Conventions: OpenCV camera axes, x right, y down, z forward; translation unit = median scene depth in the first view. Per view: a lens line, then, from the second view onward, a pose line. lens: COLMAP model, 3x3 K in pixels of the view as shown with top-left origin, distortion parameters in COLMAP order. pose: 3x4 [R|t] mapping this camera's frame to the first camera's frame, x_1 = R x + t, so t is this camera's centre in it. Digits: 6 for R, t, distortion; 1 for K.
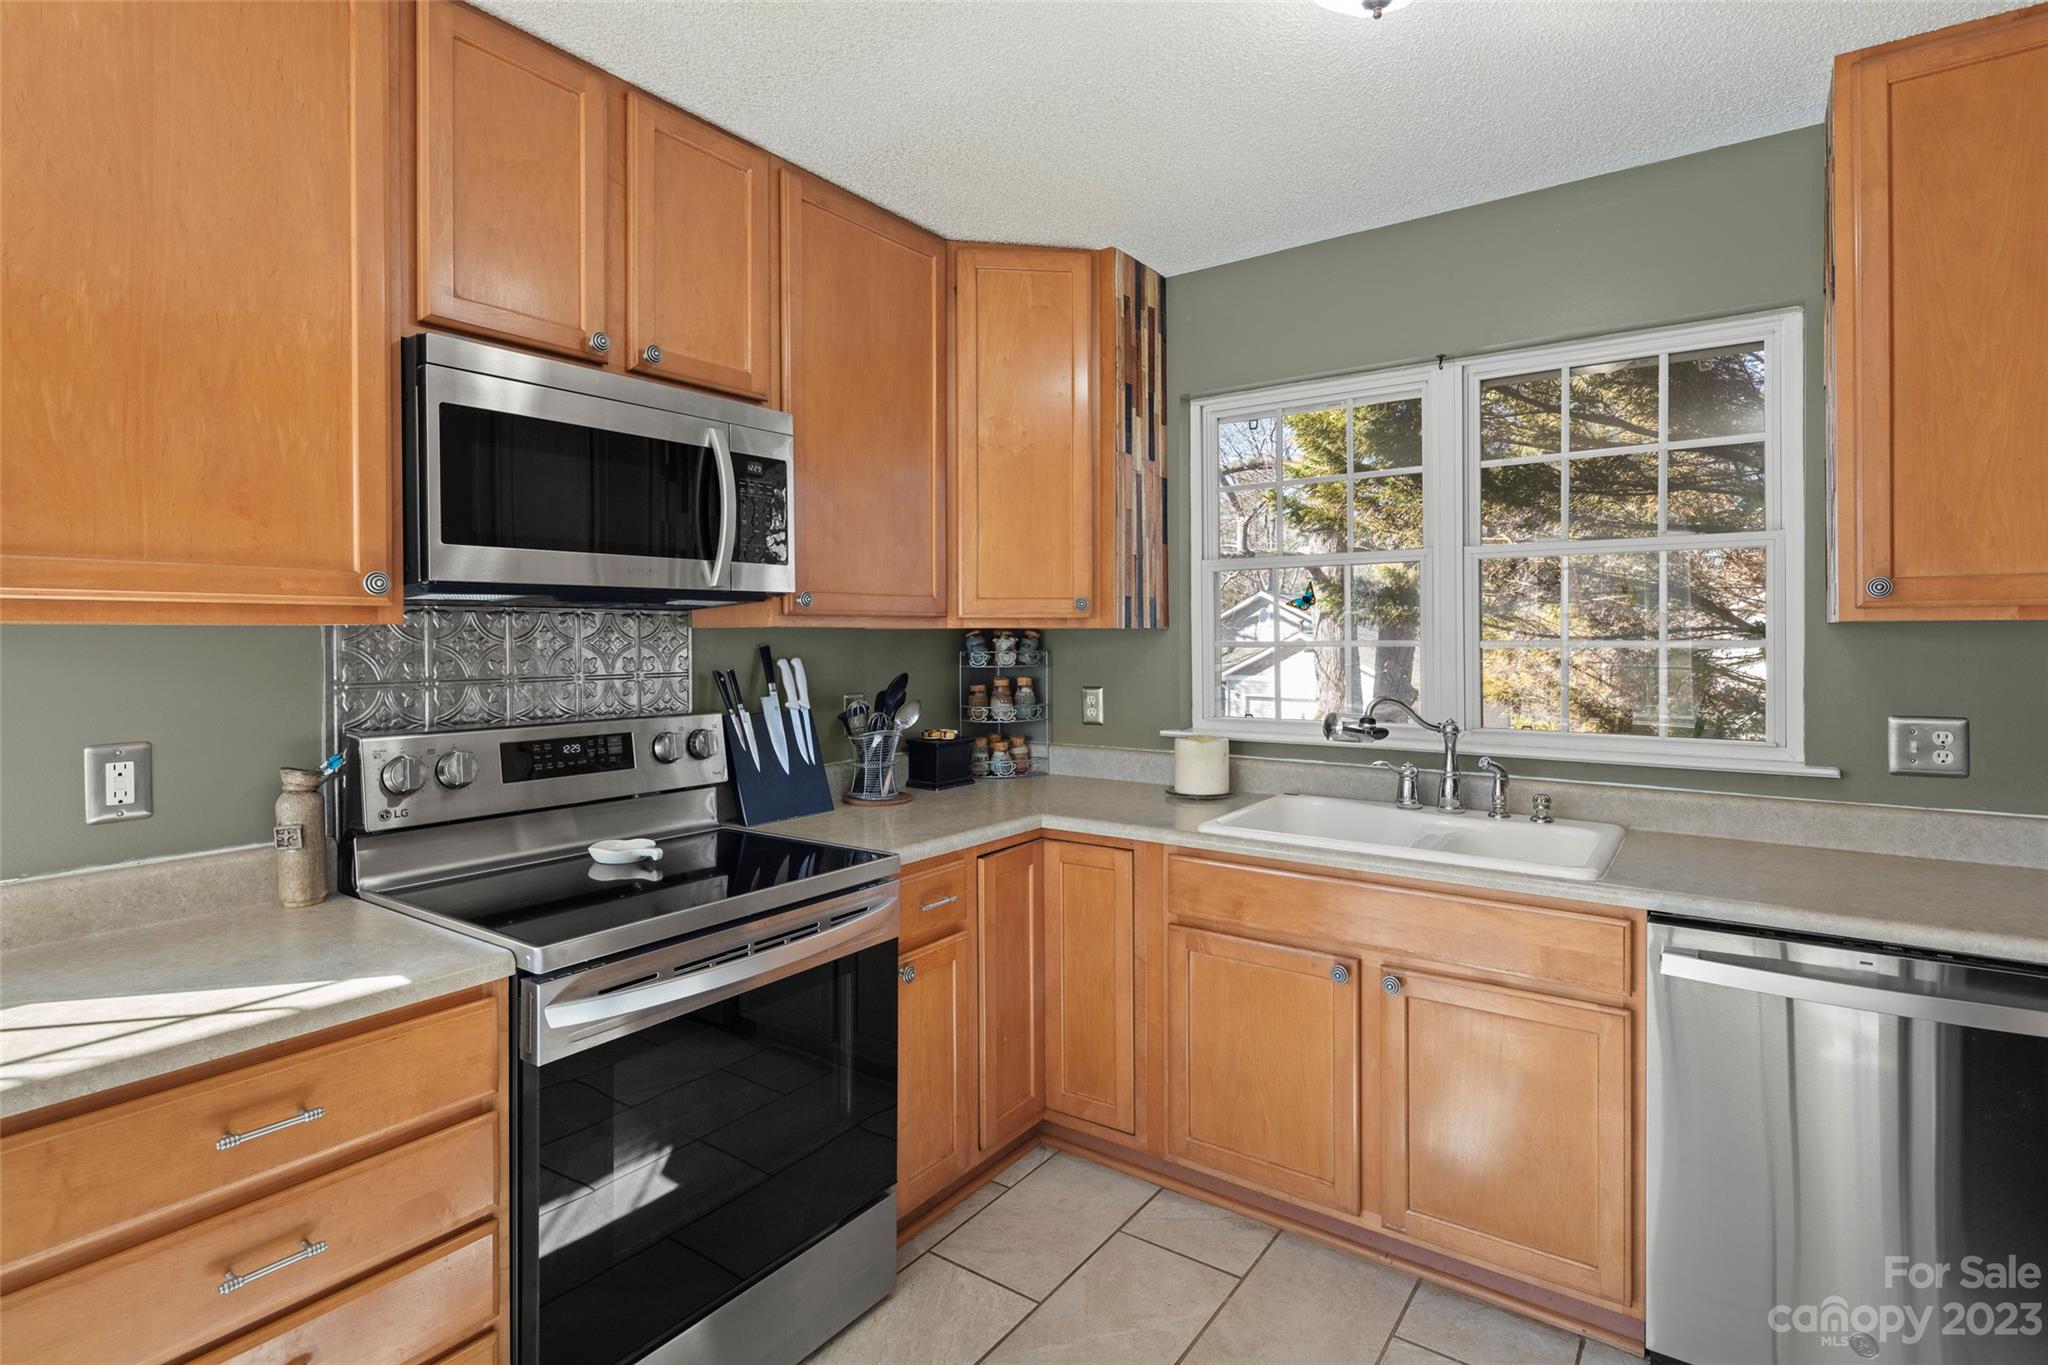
lens RADIAL K [[1005.4, 0, 1022.9], [0, 1005.4, 638.4], [0, 0, 1]] dist [-0.000068, -0.000014]
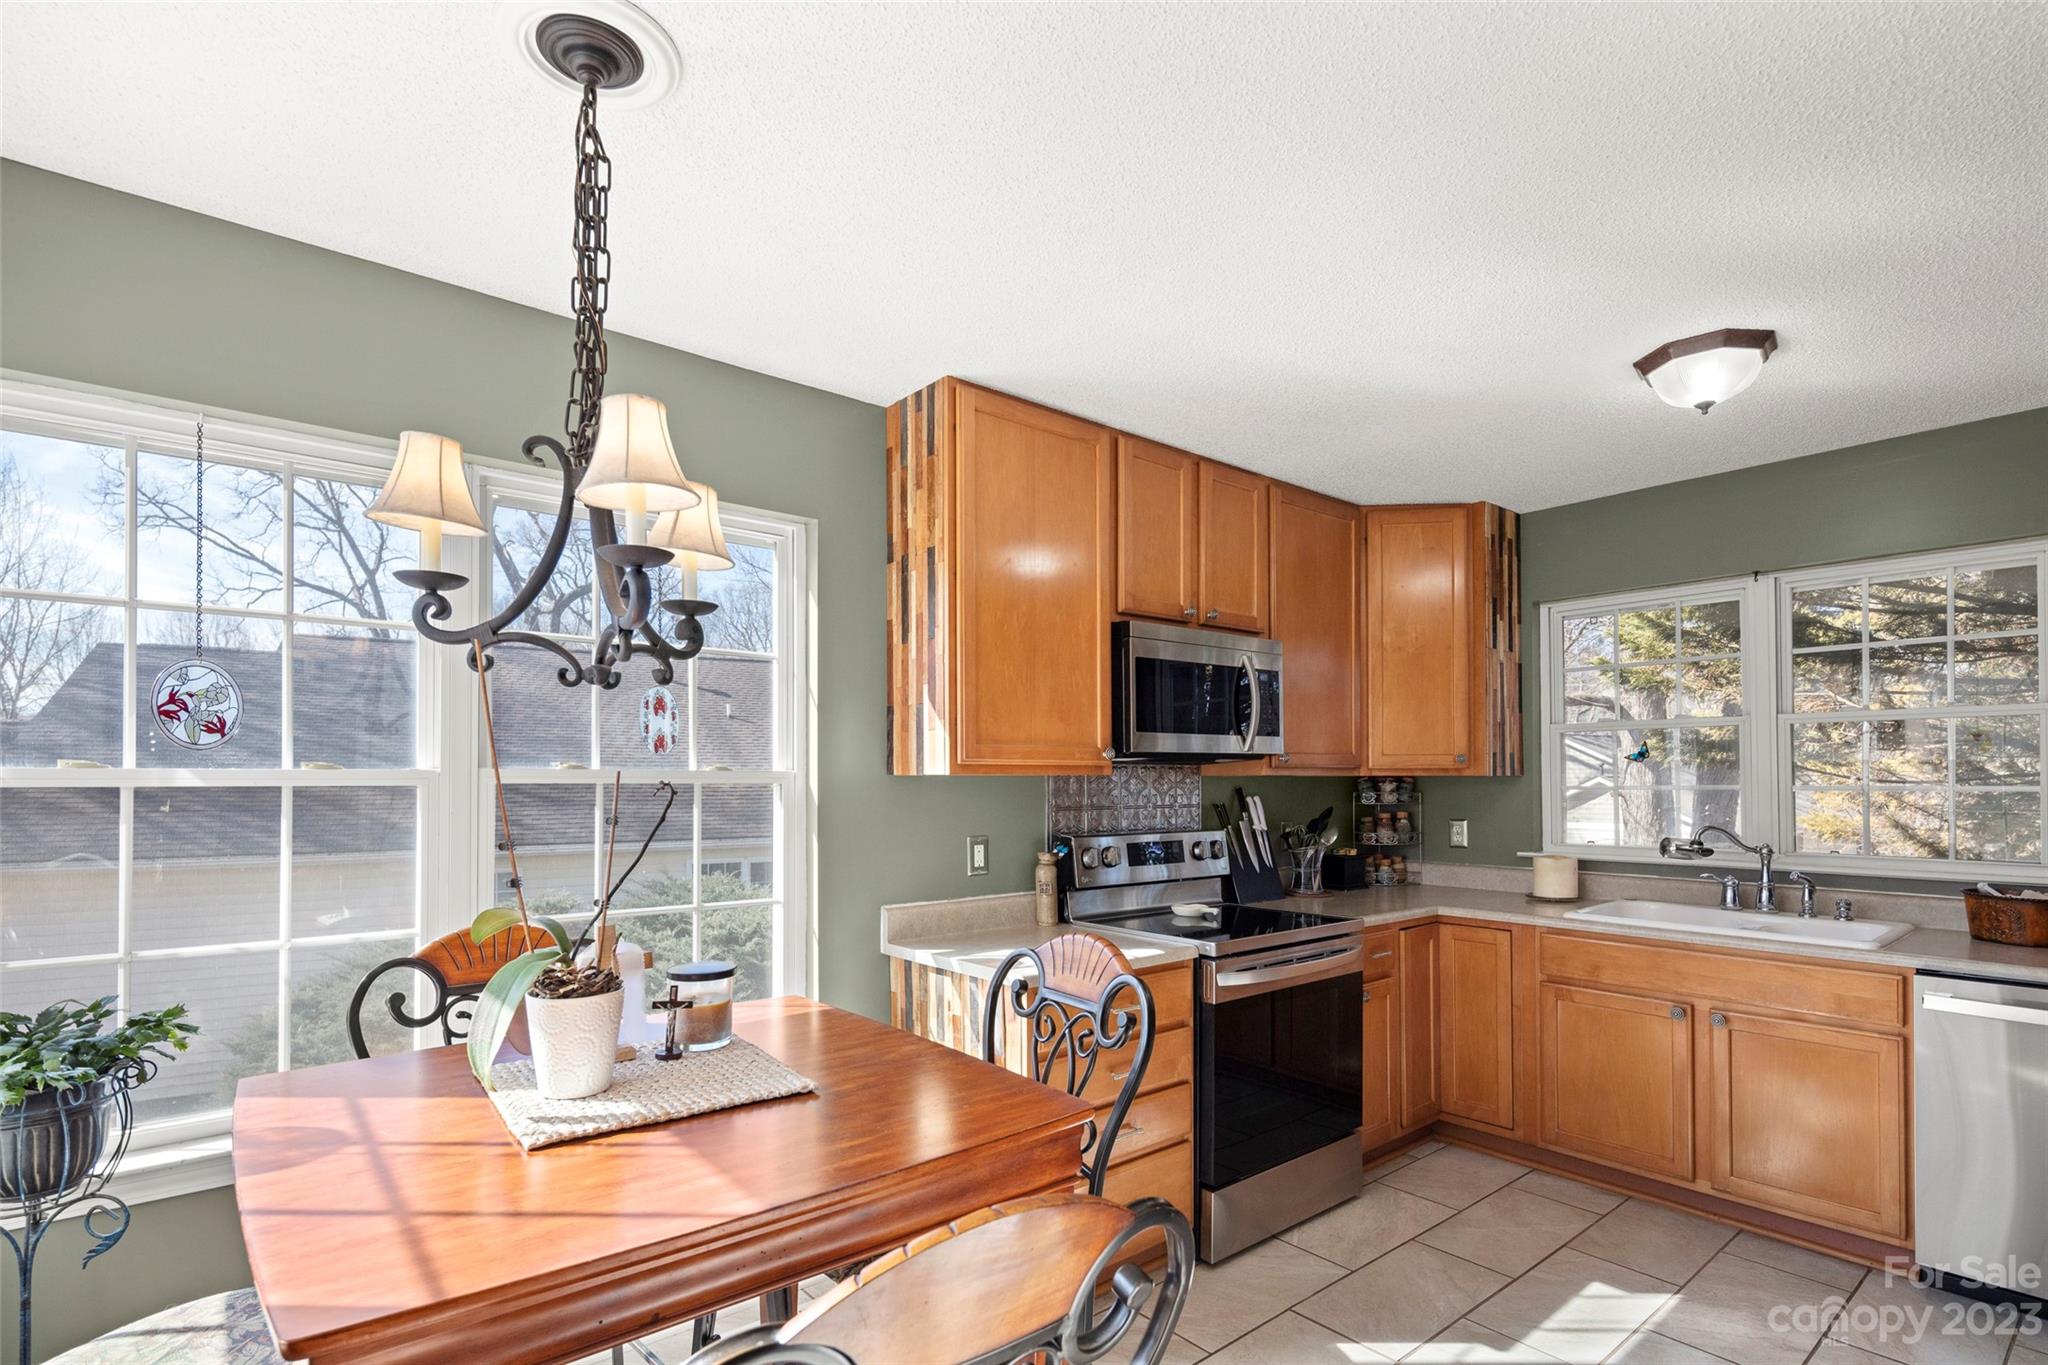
lens RADIAL K [[982.7, 0, 1025.2], [0, 982.7, 766.2], [0, 0, 1]] dist [-0.001907, -0.001492]
pose [[0.966870, -0.001116, -0.255267, -0.203892], [-0.002877, 0.999879, -0.015270, -0.001162], [0.255254, 0.015499, 0.966750, -0.539632]]
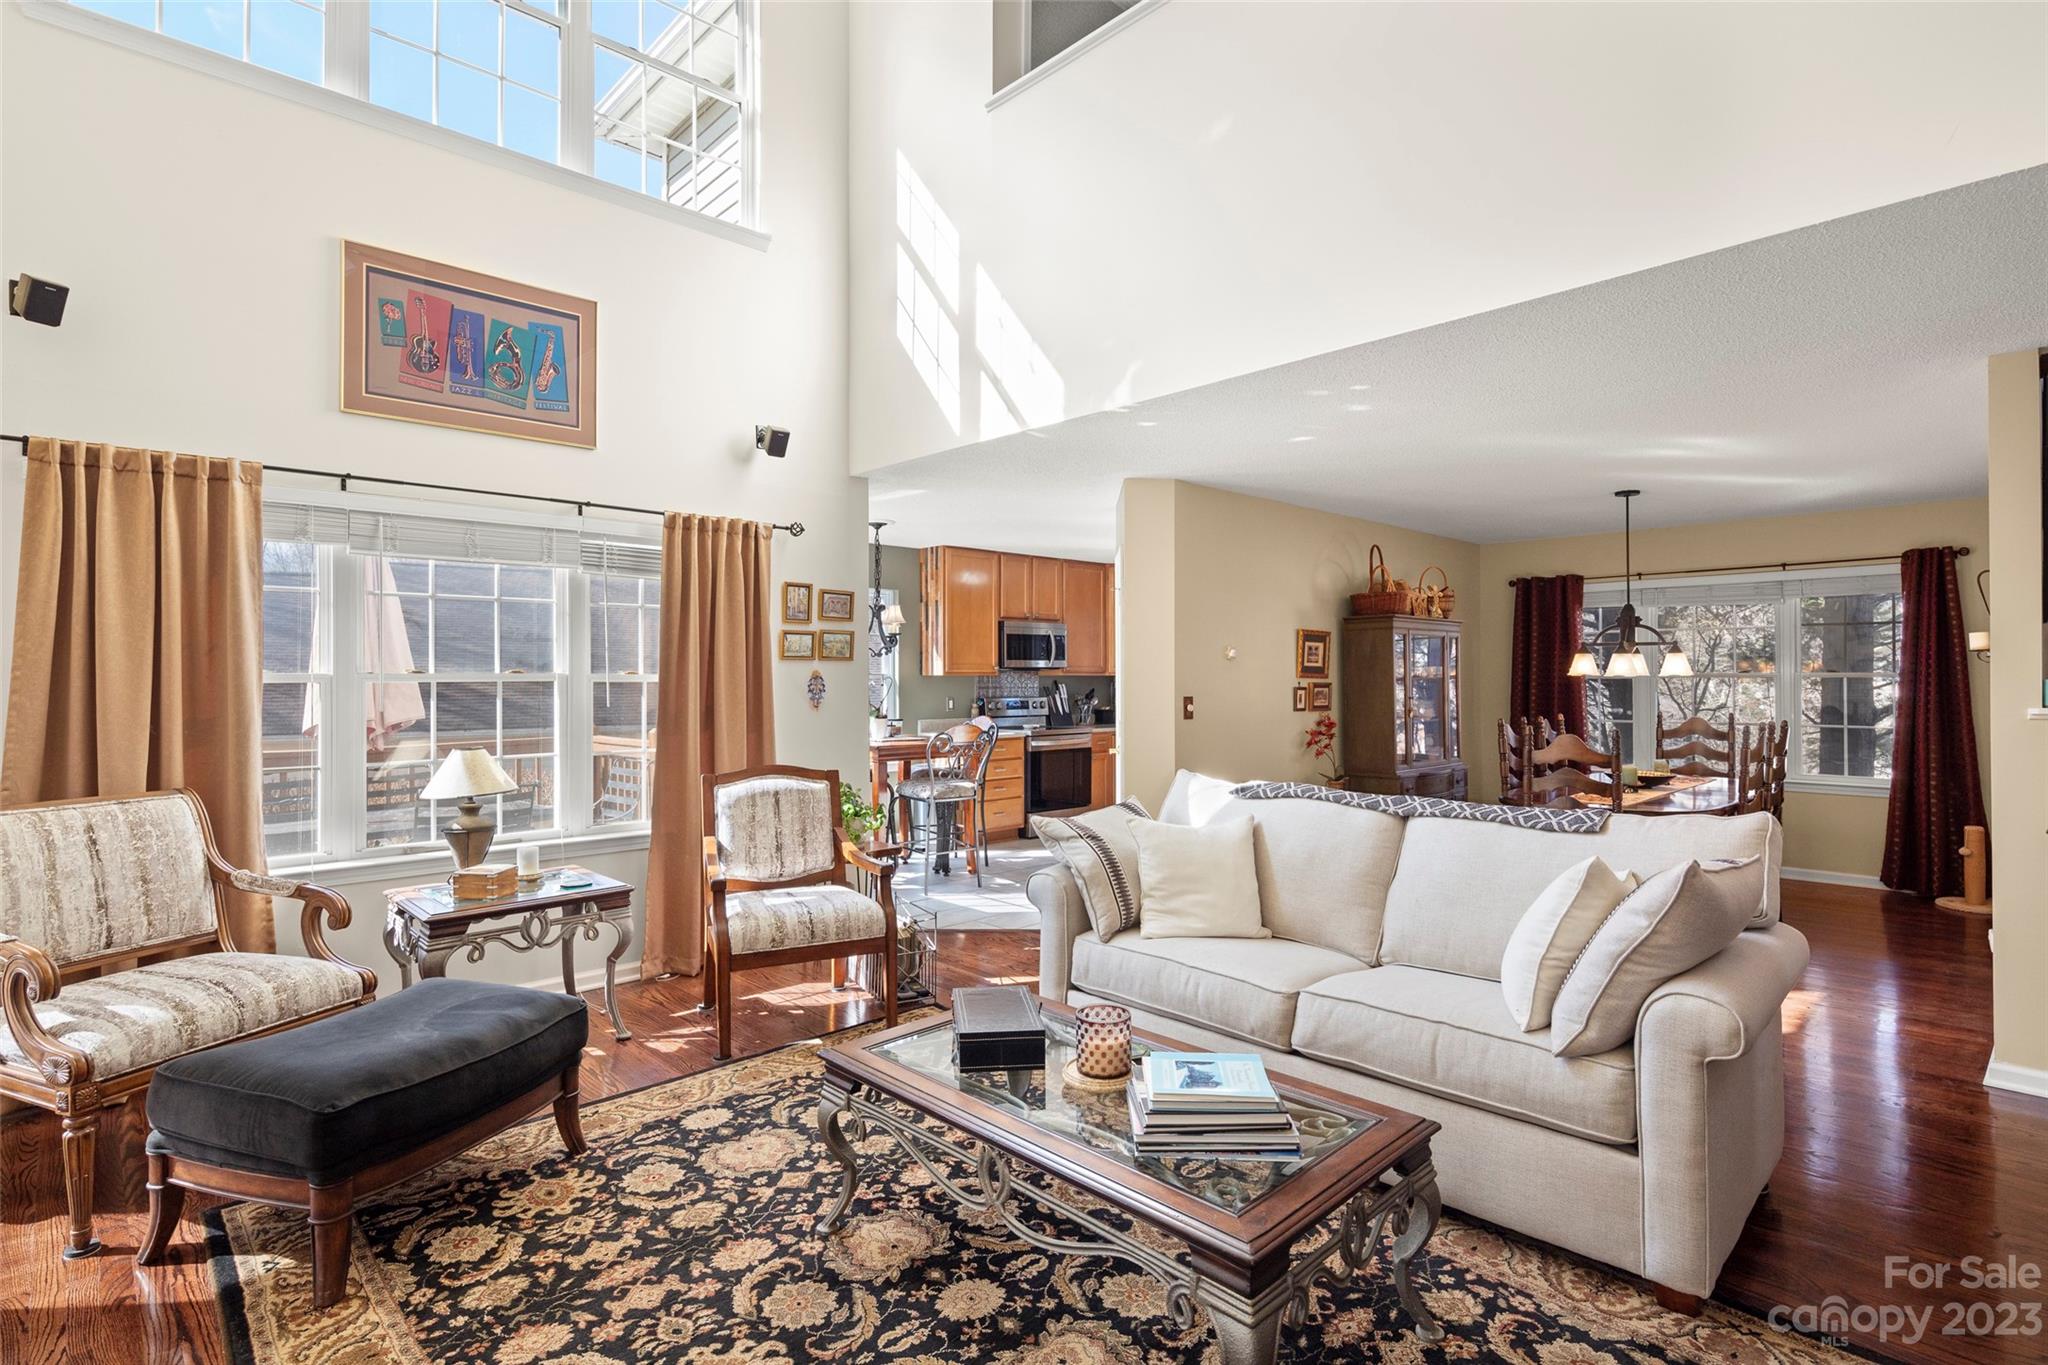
lens RADIAL K [[992.7, 0, 1031.7], [0, 992.7, 666.9], [0, 0, 1]] dist [0.000748, -0.000407]
pose [[0.983016, -0.001659, -0.183514, 0.341245], [-0.000896, 0.999904, -0.013839, 0.009707], [0.183520, 0.013769, 0.982920, -2.728770]]
